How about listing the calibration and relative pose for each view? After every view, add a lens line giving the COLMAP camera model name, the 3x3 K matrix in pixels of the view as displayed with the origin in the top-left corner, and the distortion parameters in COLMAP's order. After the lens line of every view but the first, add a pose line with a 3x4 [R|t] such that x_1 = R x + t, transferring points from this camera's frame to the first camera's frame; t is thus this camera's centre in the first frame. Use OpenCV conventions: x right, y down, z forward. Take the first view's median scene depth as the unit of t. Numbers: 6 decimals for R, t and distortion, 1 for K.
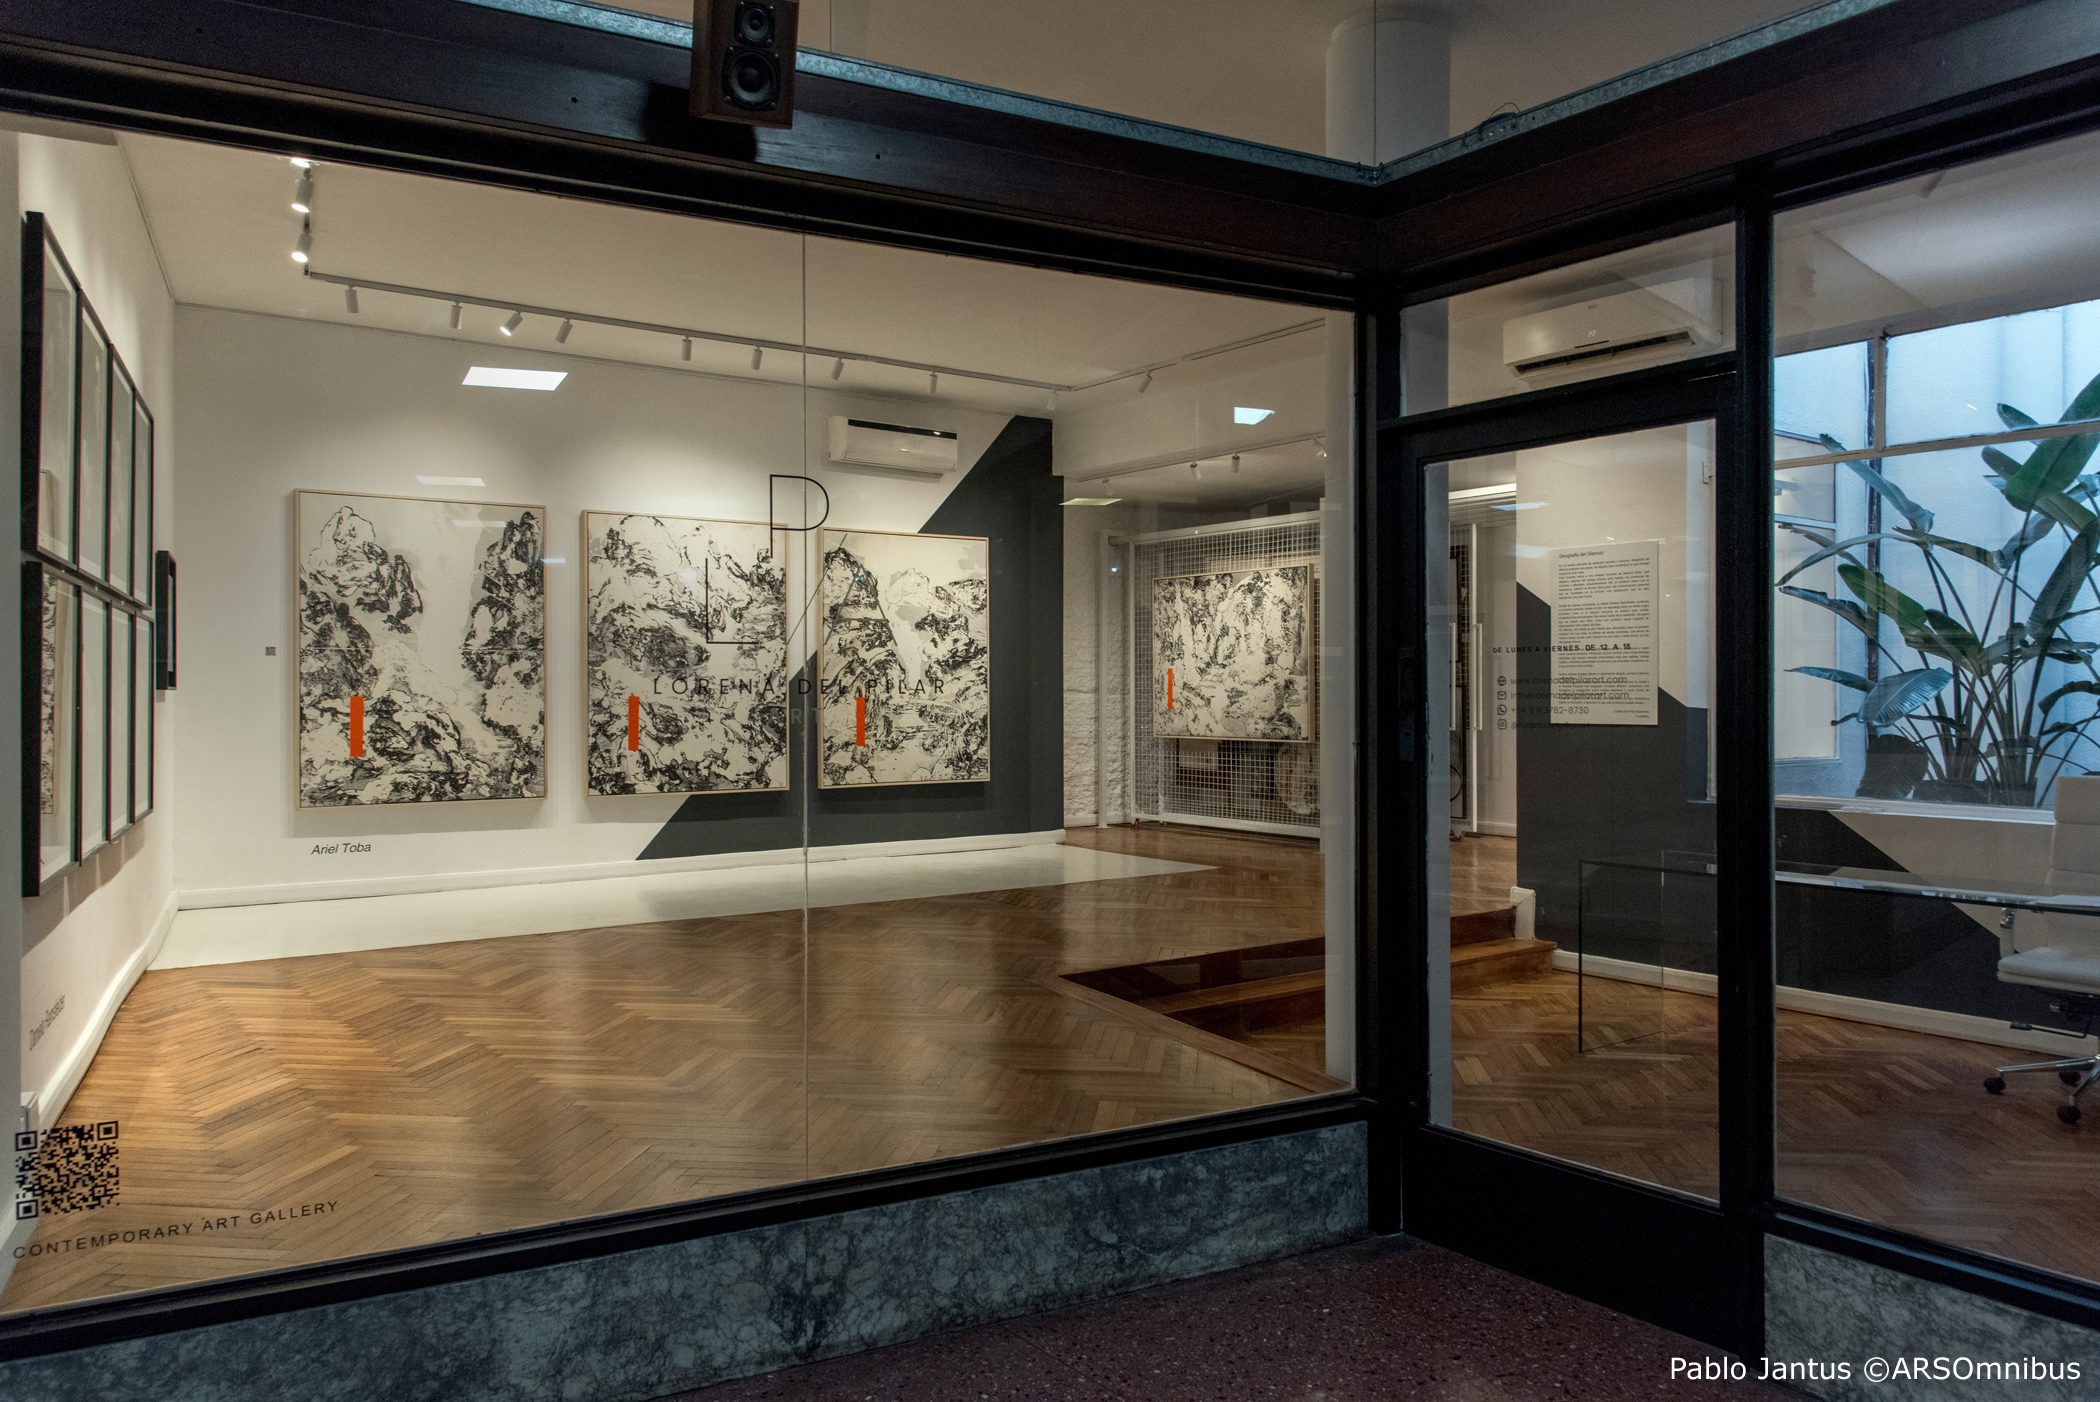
lens RADIAL K [[1471.9, 0, 1063.5], [0, 1471.9, 693.8], [0, 0, 1]] dist [0.057670, -0.047757]
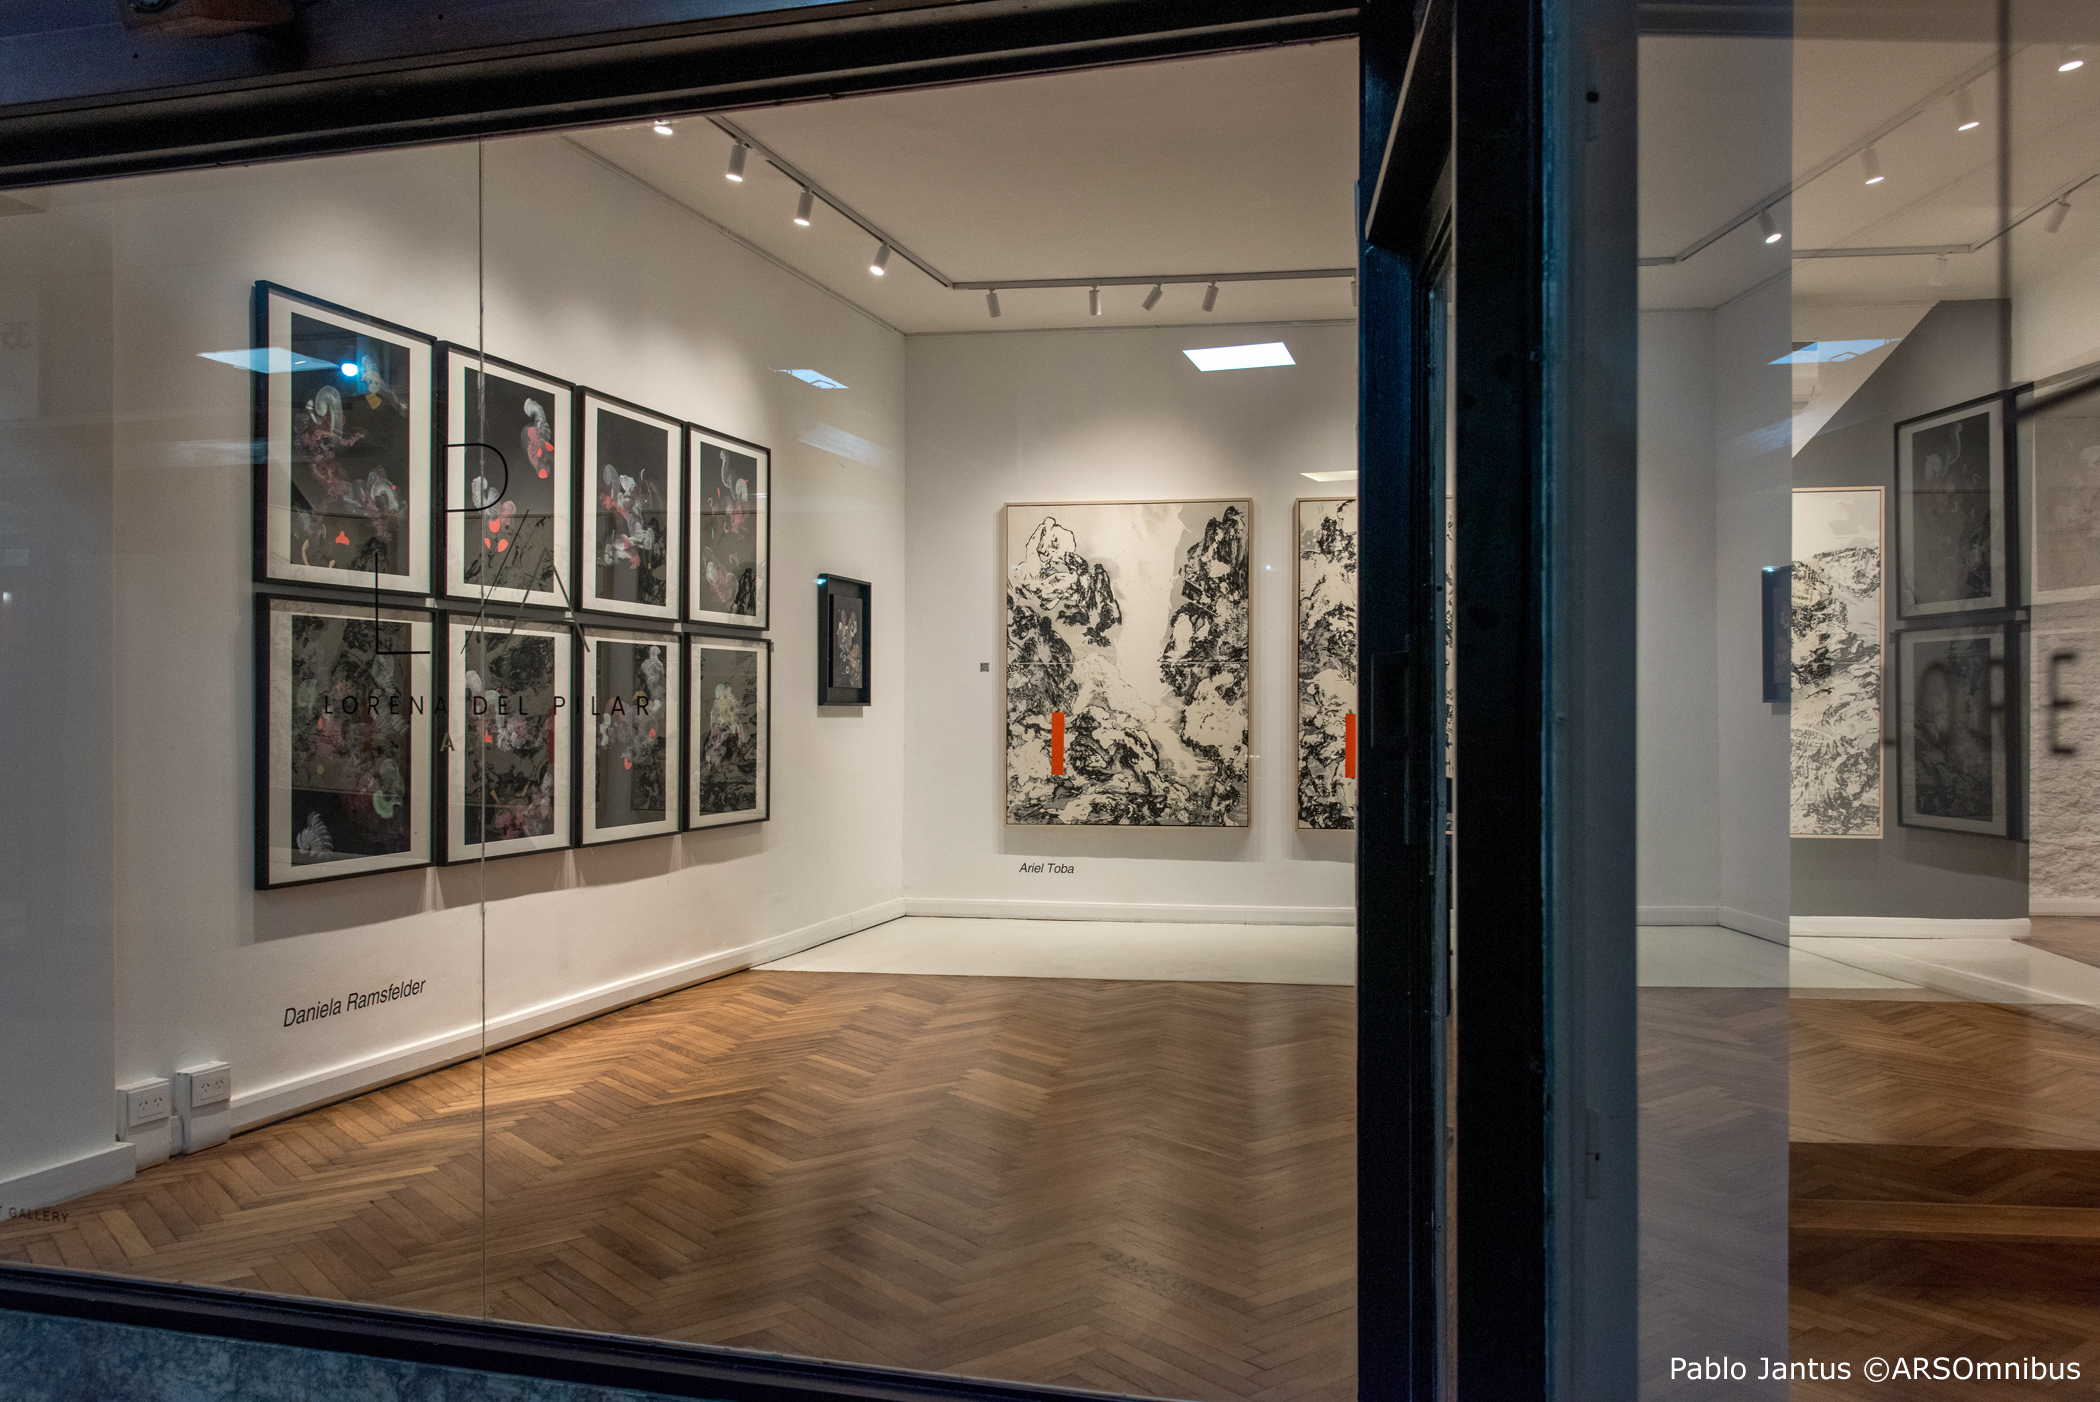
lens RADIAL K [[1653.9, 0, 1071.8], [0, 1653.9, 723.7], [0, 0, 1]] dist [0.028276, -0.041016]
pose [[0.724240, 0.009647, -0.689481, 0.248341], [-0.002960, 0.999936, 0.010881, -0.002563], [0.689542, -0.005839, 0.724222, 0.207811]]
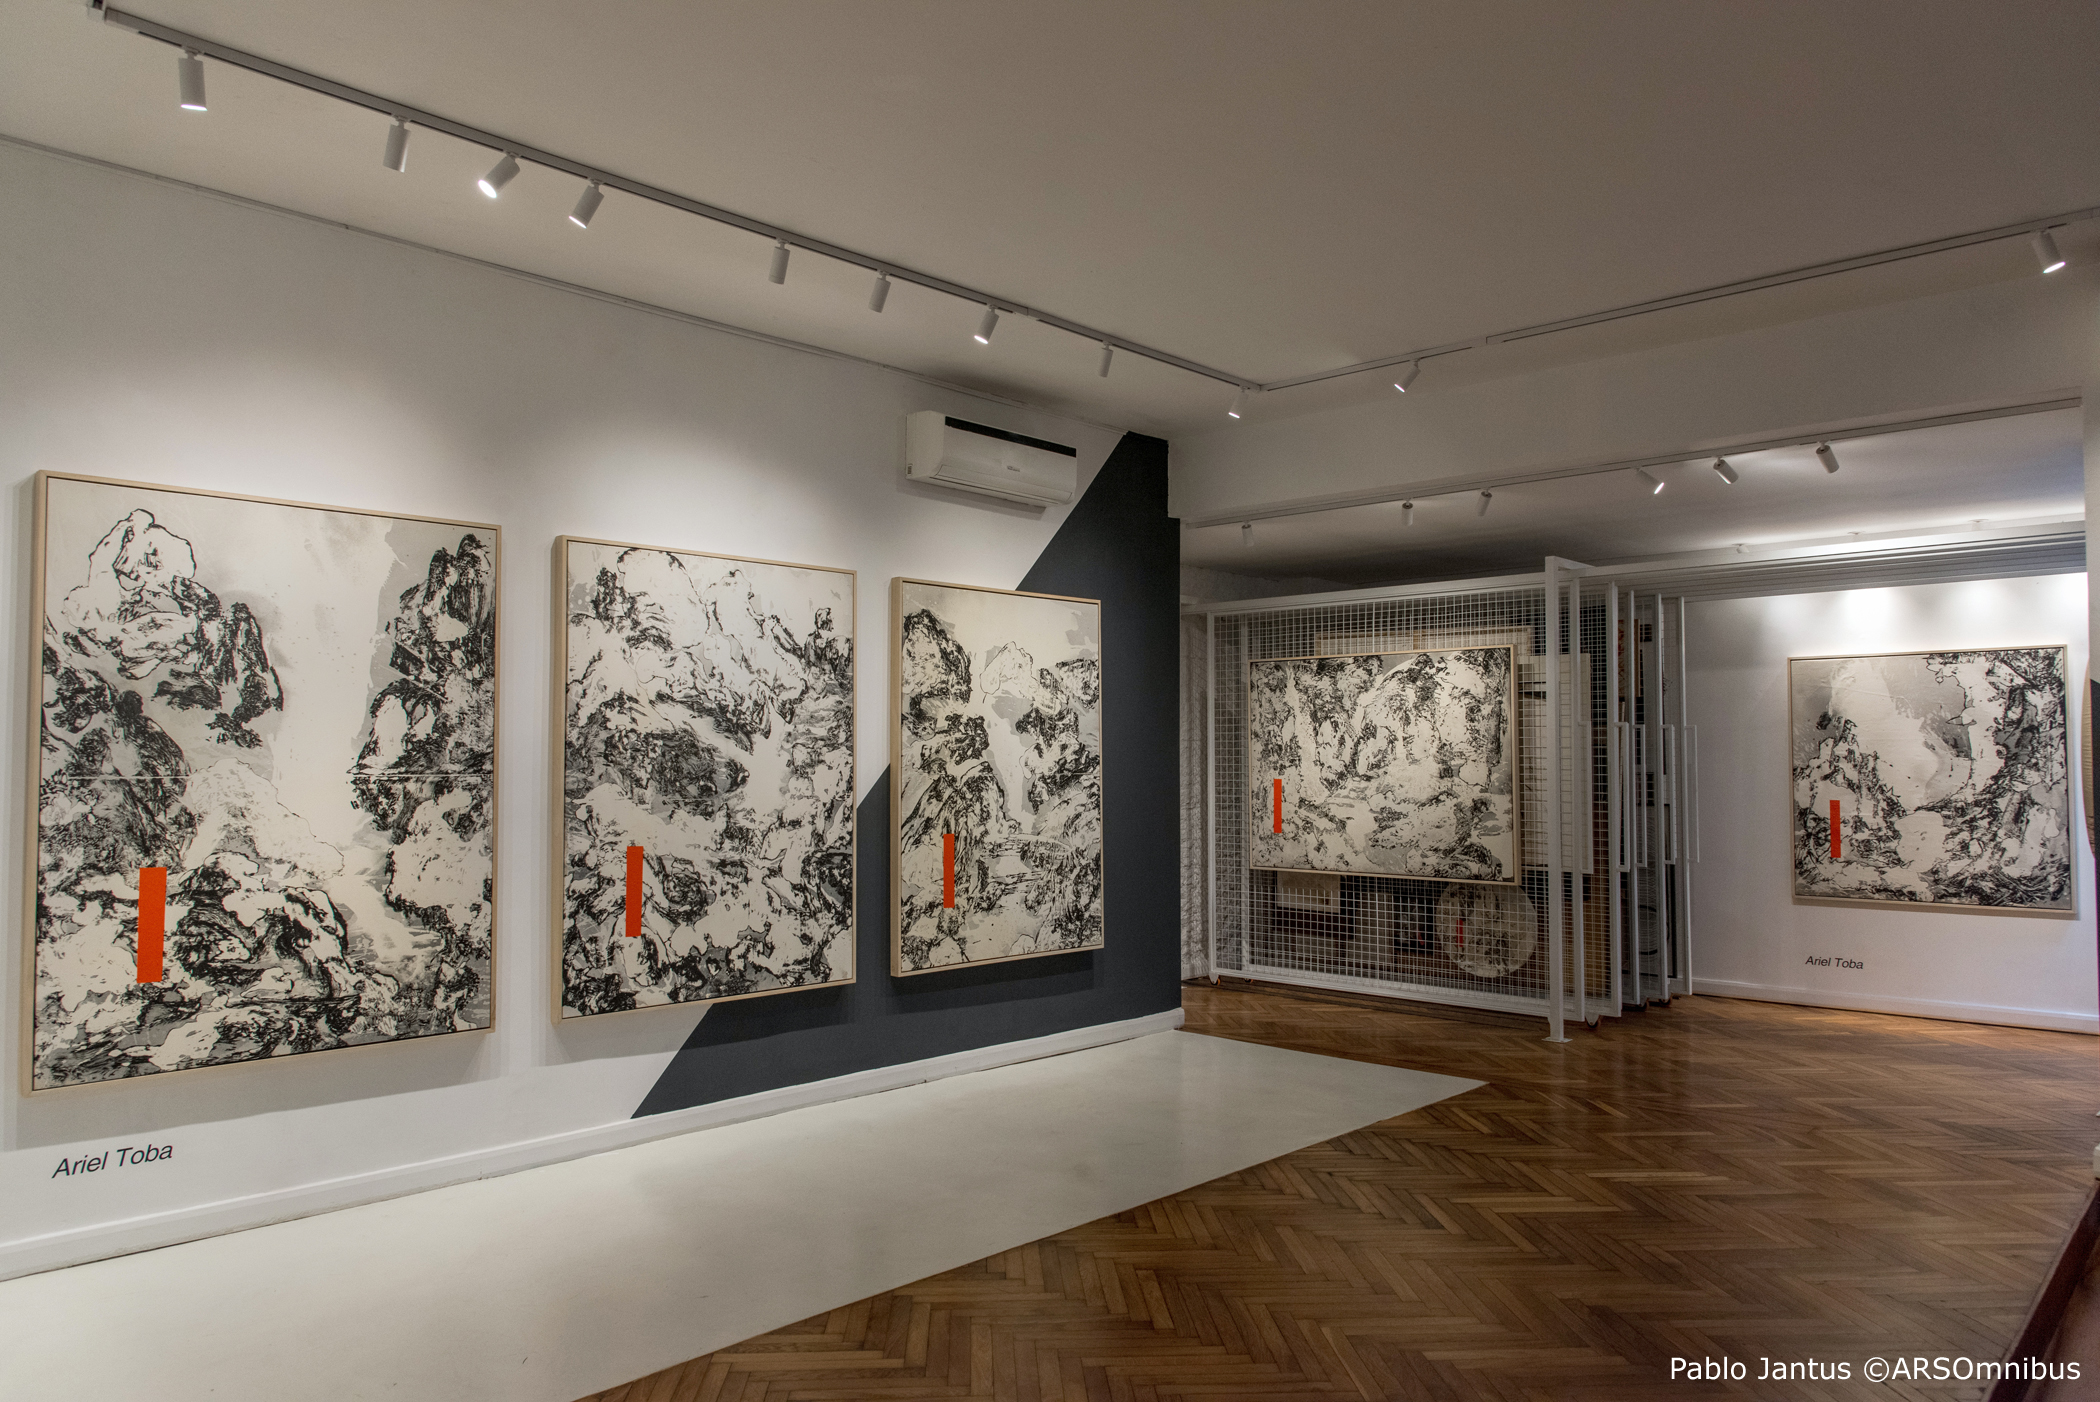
lens RADIAL K [[1471.9, 0, 1083.7], [0, 1471.9, 720.7], [0, 0, 1]] dist [0.057670, -0.047757]
pose [[0.979709, 0.007906, 0.200270, -0.235542], [-0.001813, 0.999530, -0.030590, -0.031762], [-0.200417, 0.029606, 0.979263, 0.376159]]
